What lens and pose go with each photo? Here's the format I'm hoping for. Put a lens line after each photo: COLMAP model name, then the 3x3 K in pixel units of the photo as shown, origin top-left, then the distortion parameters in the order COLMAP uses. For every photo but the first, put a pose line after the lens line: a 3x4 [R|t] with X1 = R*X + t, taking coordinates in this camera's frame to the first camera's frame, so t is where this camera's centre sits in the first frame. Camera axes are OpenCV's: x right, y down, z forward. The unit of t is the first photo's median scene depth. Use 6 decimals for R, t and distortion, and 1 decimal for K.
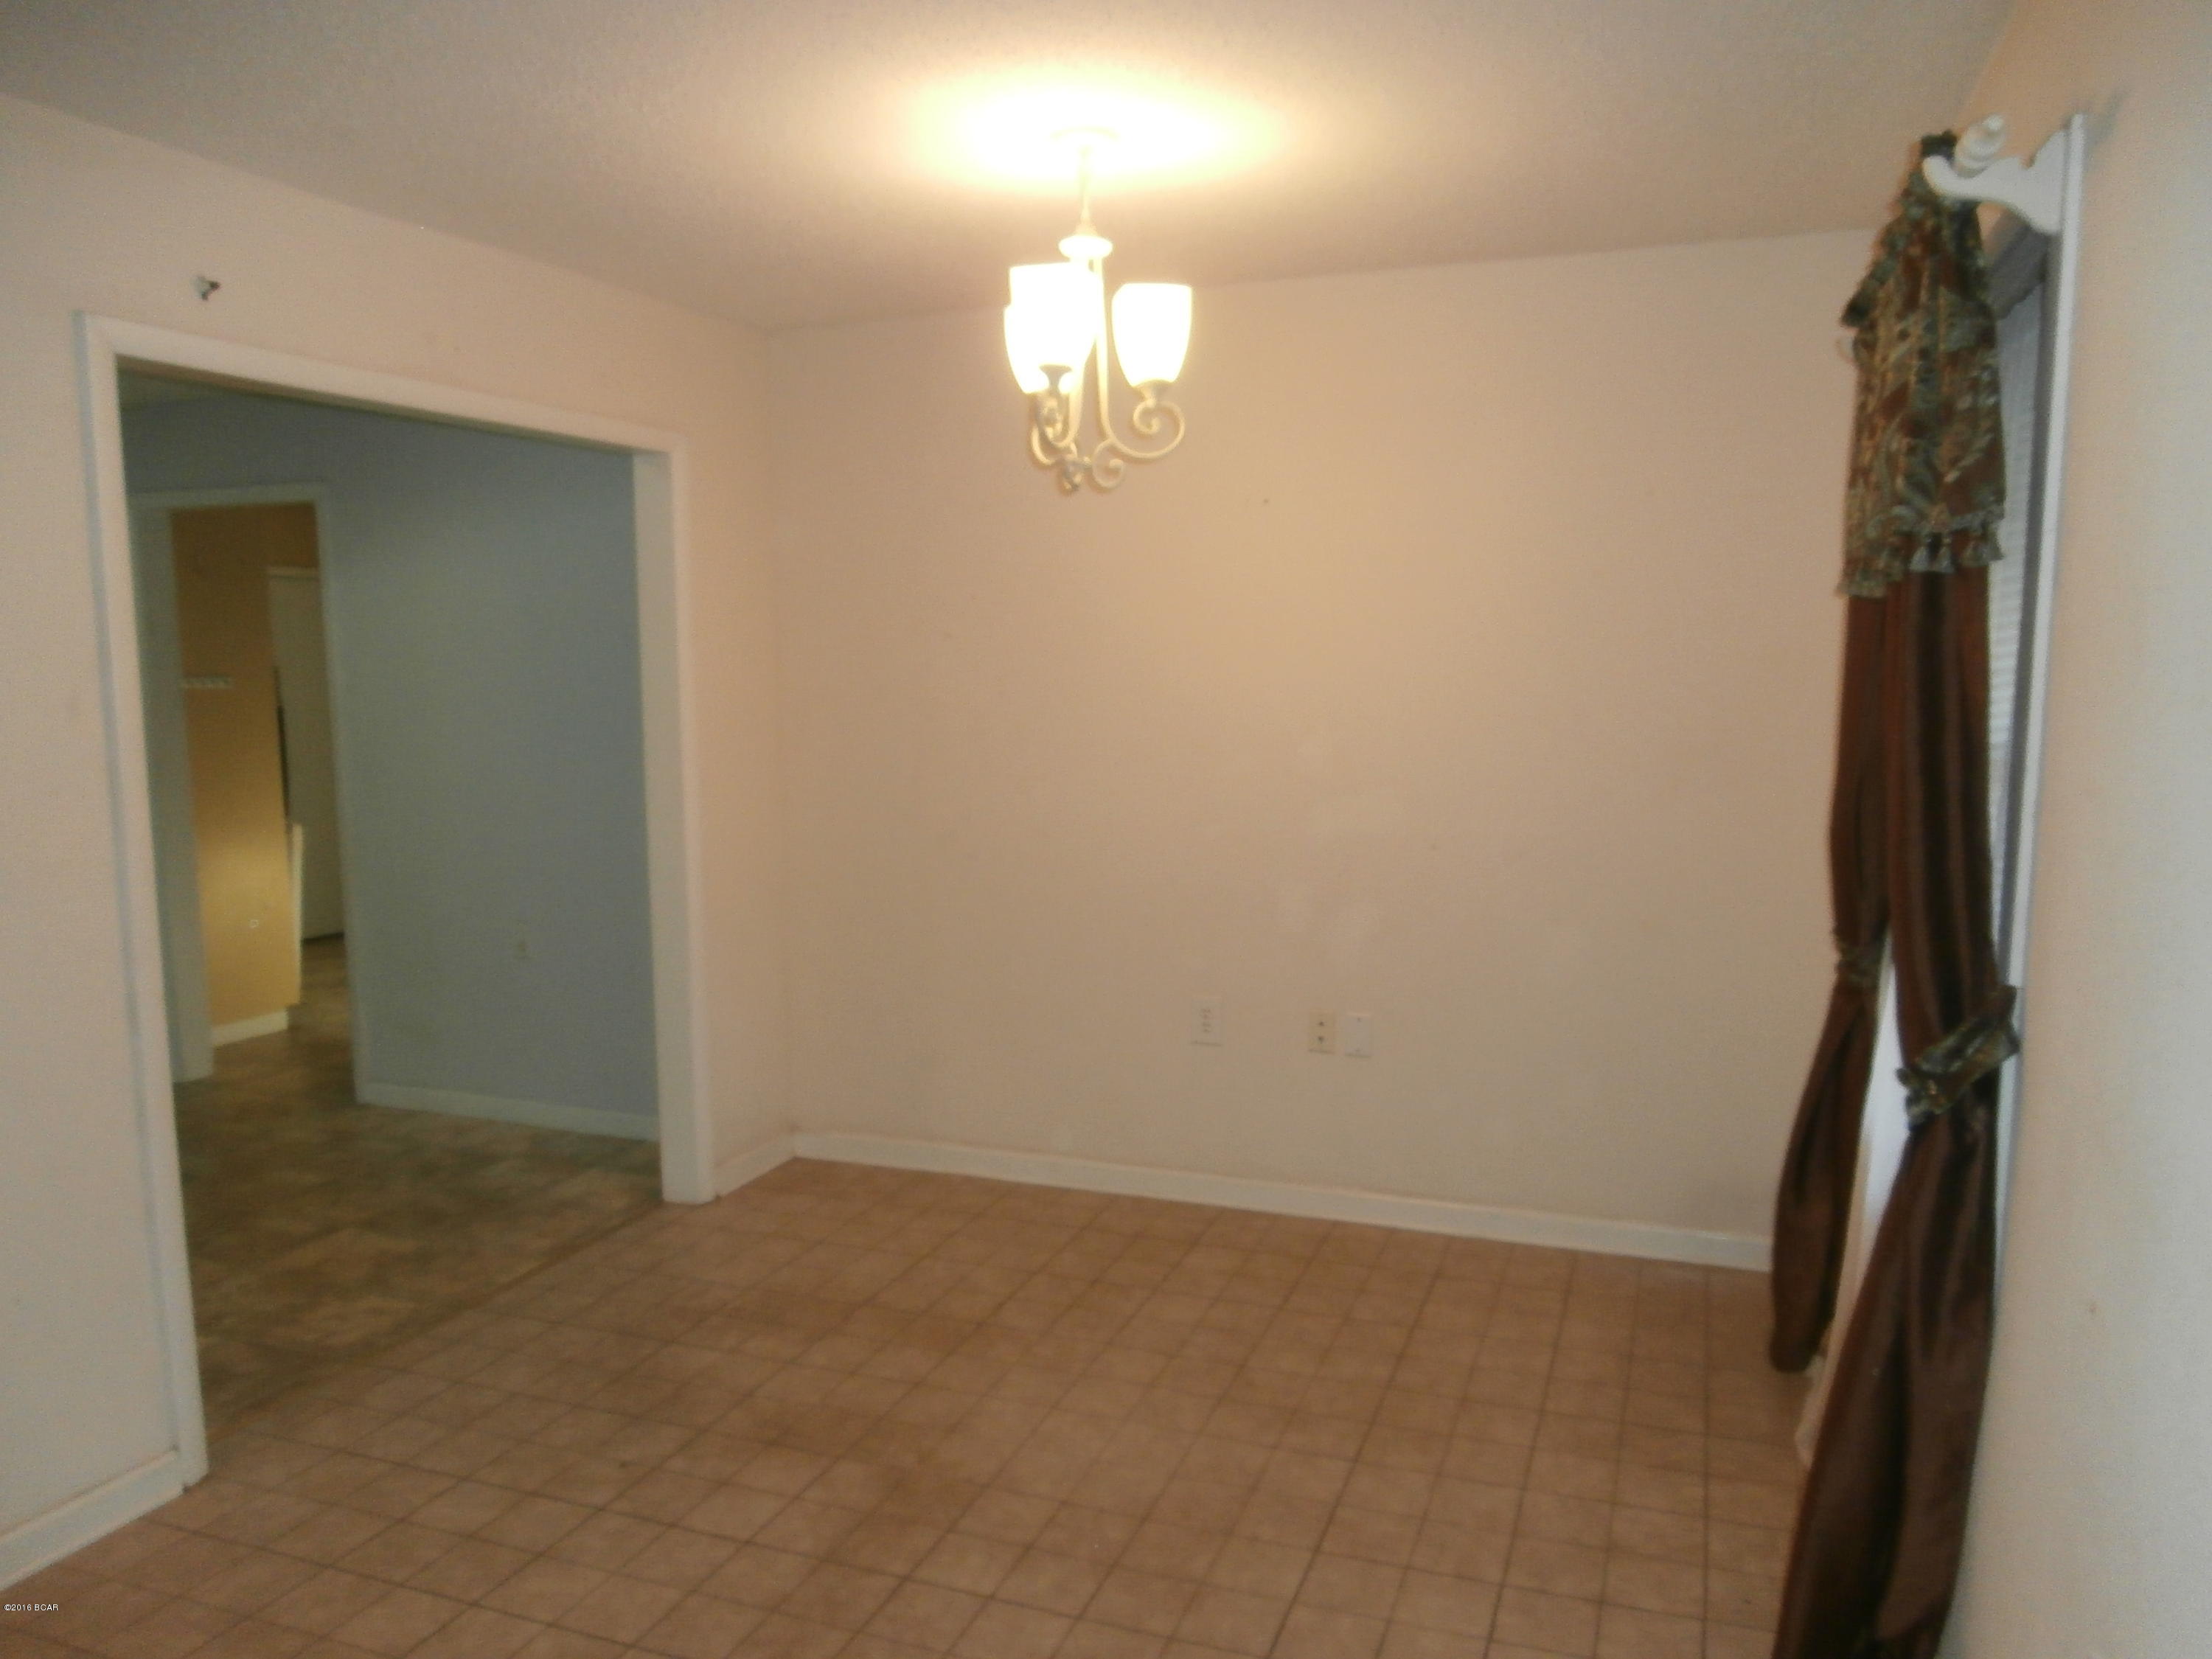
lens RADIAL K [[1588.2, 0, 1100.5], [0, 1588.2, 827.8], [0, 0, 1]] dist [-0.003070, 0.007910]
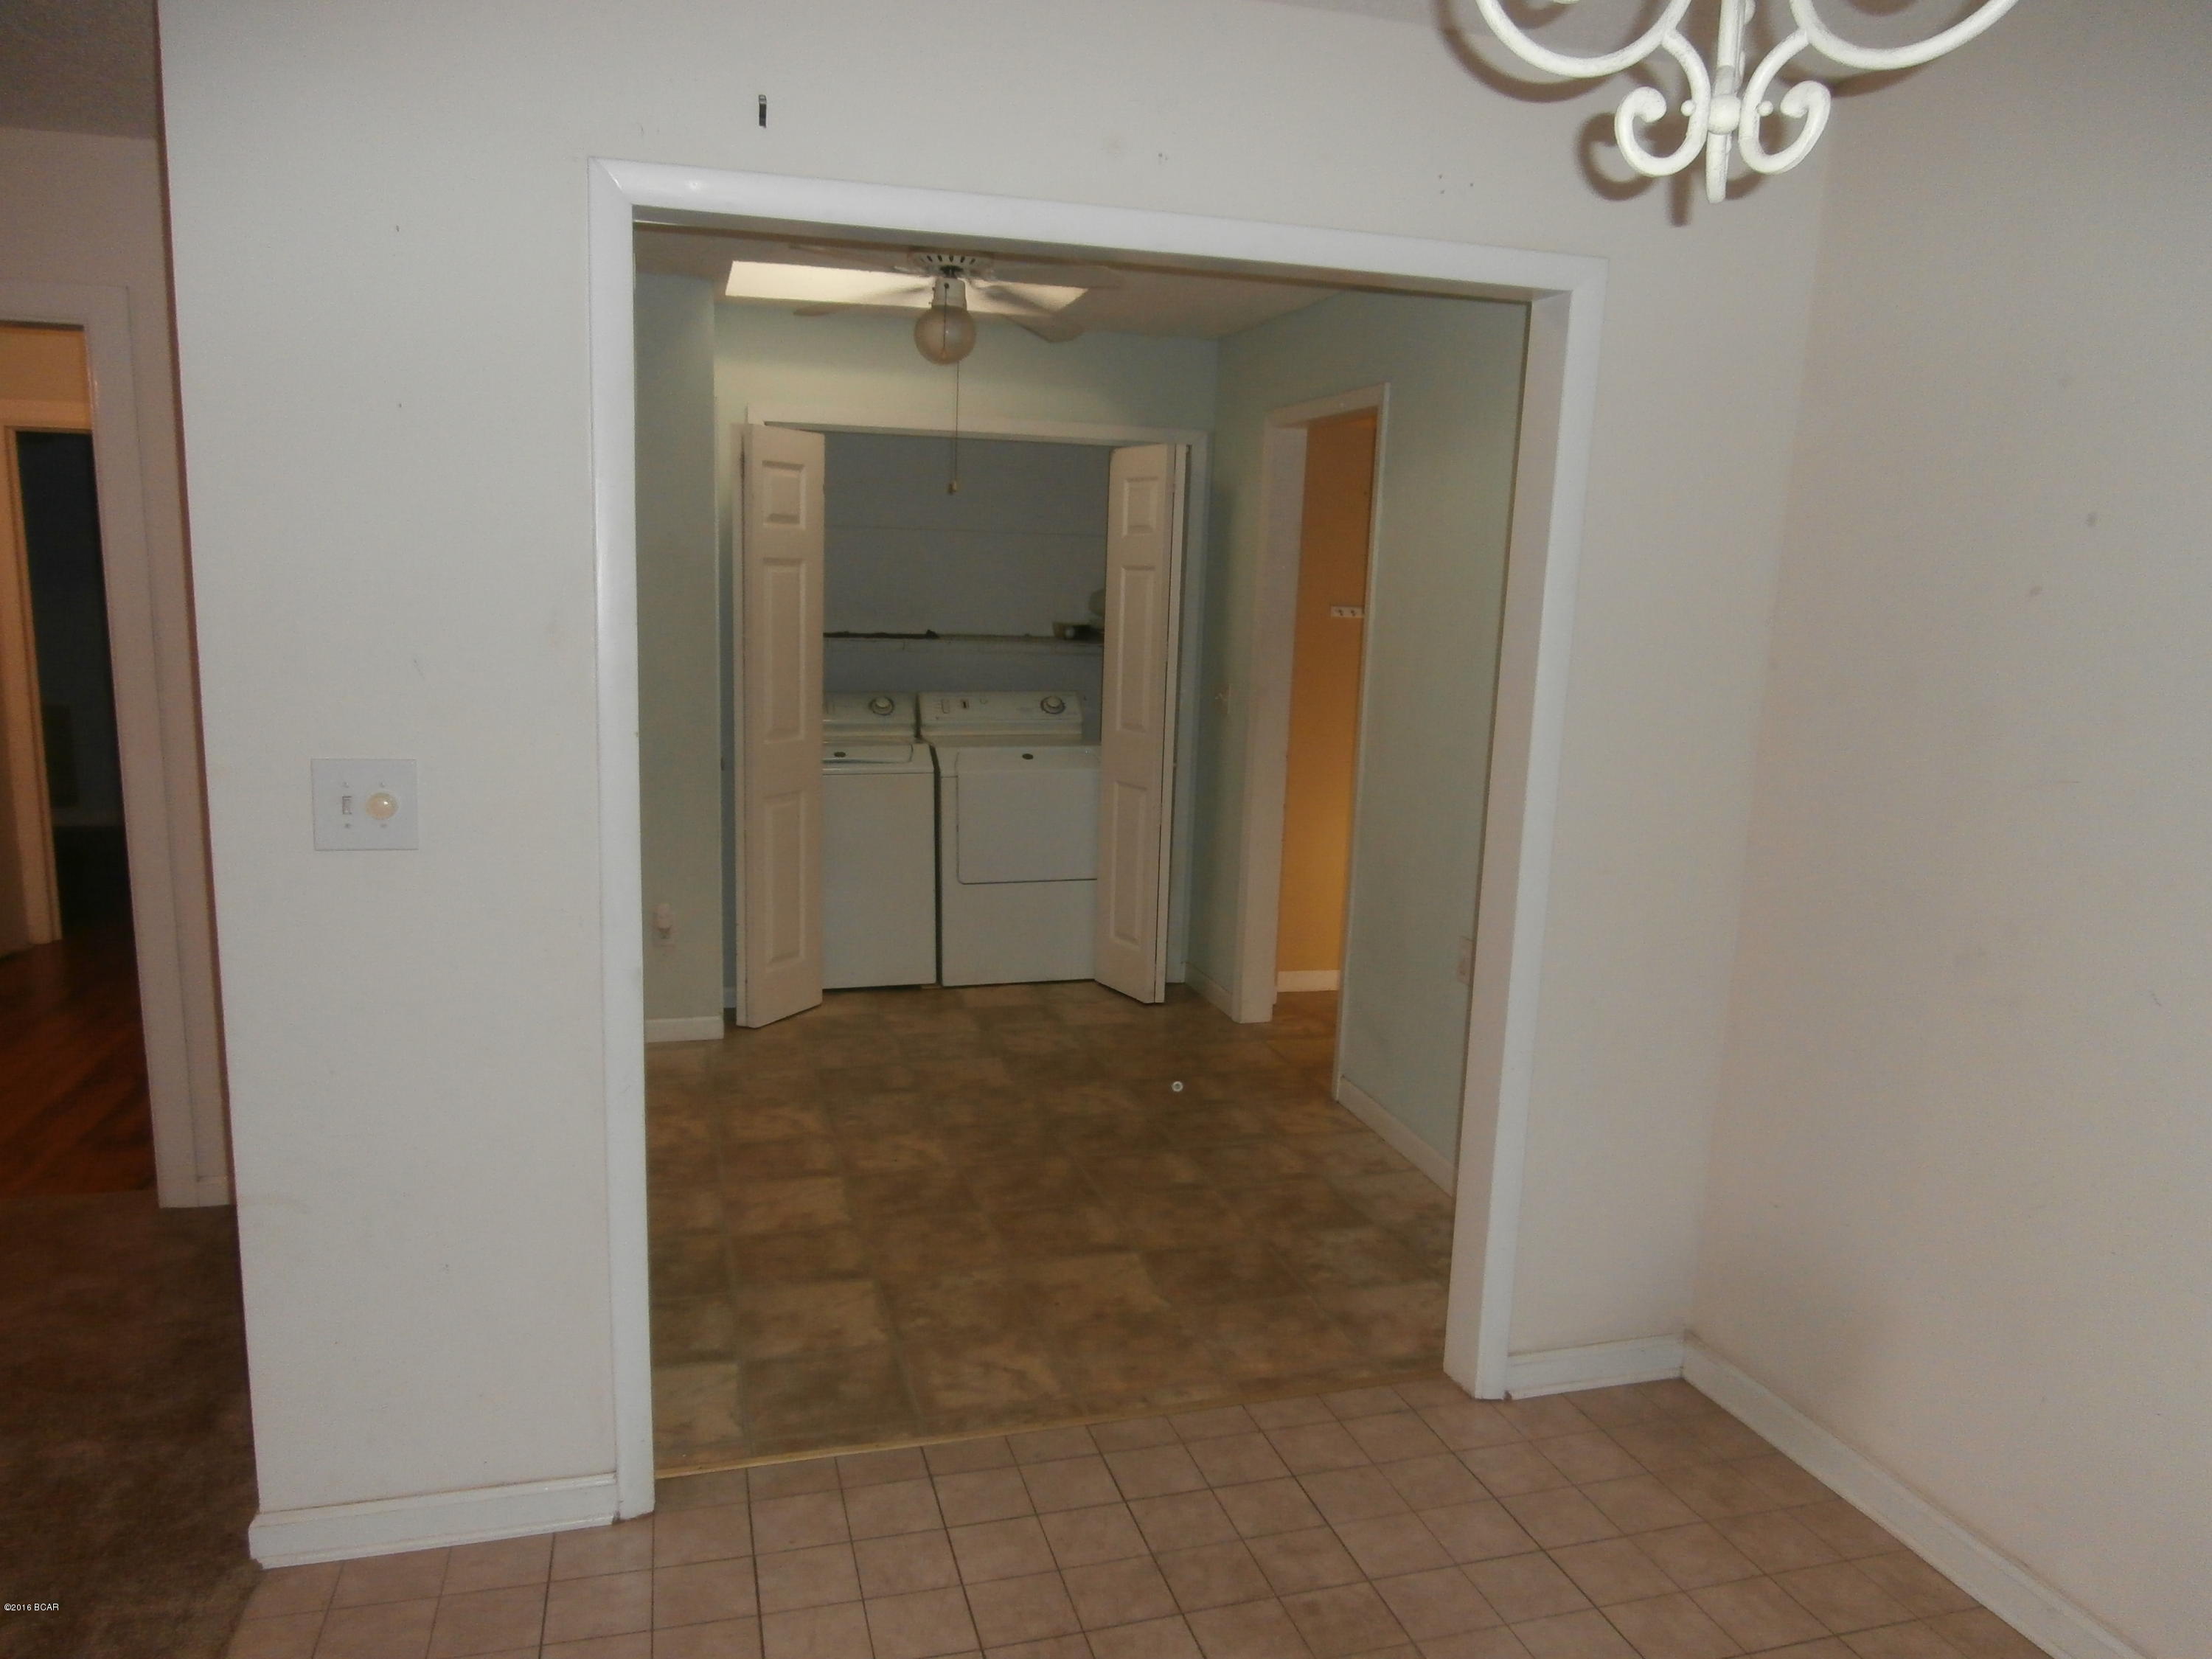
lens RADIAL K [[1588.2, 0, 1116.8], [0, 1588.2, 841.6], [0, 0, 1]] dist [-0.003070, 0.007910]
pose [[0.614205, 0.154513, -0.773872, 0.159974], [-0.117872, 0.987606, 0.103635, -0.058949], [0.780294, 0.027564, 0.624805, 0.474587]]
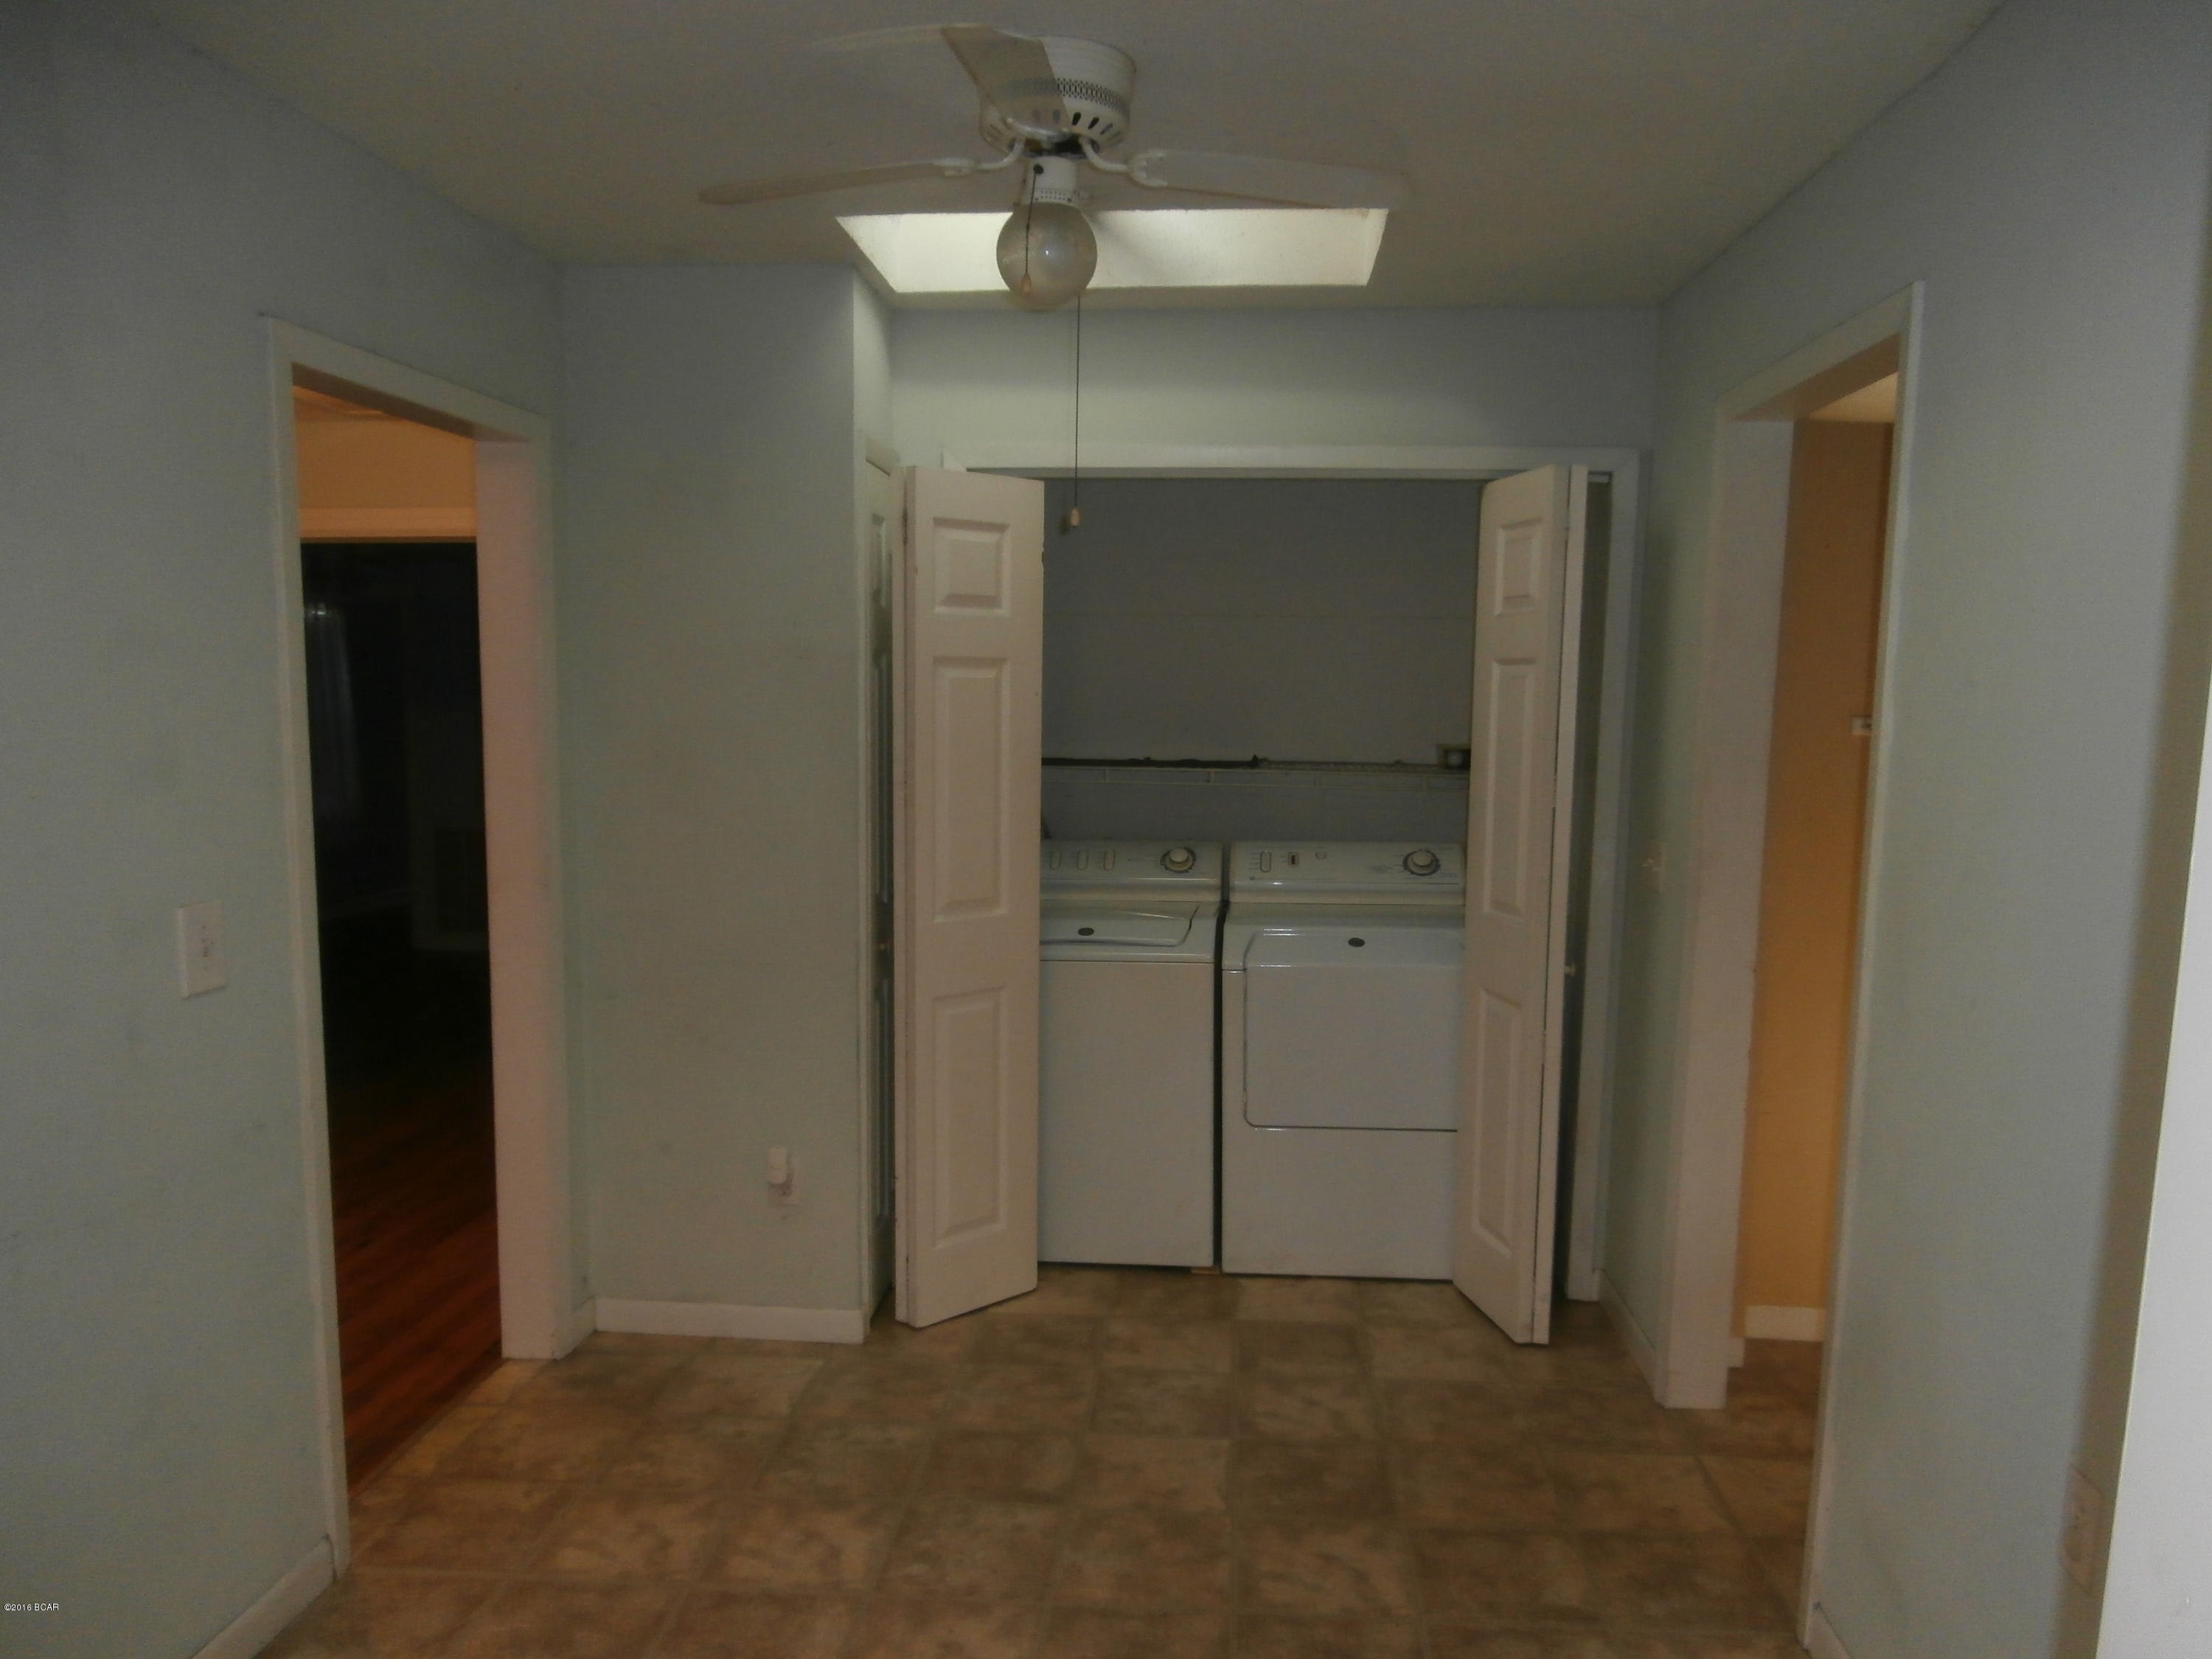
lens RADIAL K [[1588.2, 0, 1102.0], [0, 1588.2, 854.3], [0, 0, 1]] dist [-0.003070, 0.007910]
pose [[0.295176, 0.113401, -0.948689, -0.137940], [-0.115556, 0.989880, 0.082370, -0.091346], [0.948429, 0.085313, 0.305293, 0.851681]]
